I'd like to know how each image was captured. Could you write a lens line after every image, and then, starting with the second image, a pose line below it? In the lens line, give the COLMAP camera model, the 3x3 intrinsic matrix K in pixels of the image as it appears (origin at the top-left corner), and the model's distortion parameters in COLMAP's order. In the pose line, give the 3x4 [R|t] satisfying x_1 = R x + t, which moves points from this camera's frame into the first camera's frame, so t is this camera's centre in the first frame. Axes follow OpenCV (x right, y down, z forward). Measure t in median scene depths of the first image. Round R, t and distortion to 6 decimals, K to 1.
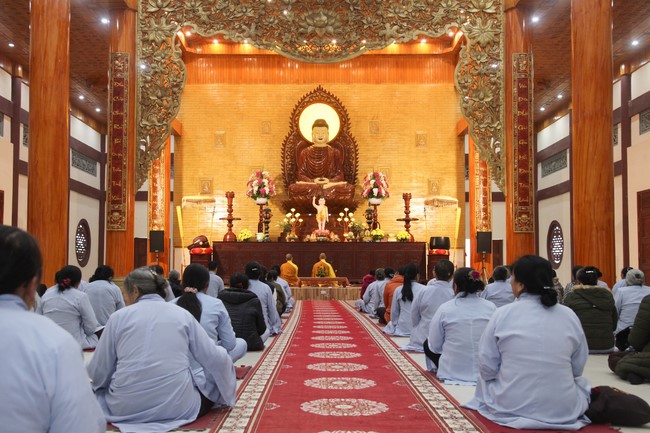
lens RADIAL K [[811.7, 0, 324.5], [0, 811.7, 222.3], [0, 0, 1]] dist [0.127440, 0.000000]
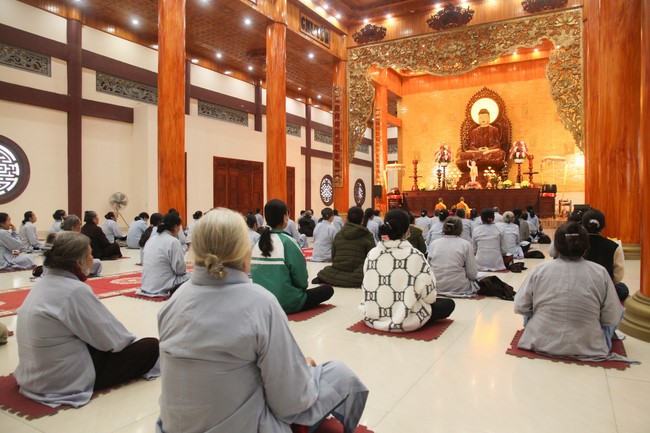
lens RADIAL K [[500.3, 0, 324.6], [0, 500.3, 210.5], [0, 0, 1]] dist [-0.015237, 0.009978]
pose [[0.872050, -0.002742, -0.489409, 0.217911], [0.036866, 0.997511, 0.060101, -0.003882], [0.488027, -0.070453, 0.869981, 0.027249]]
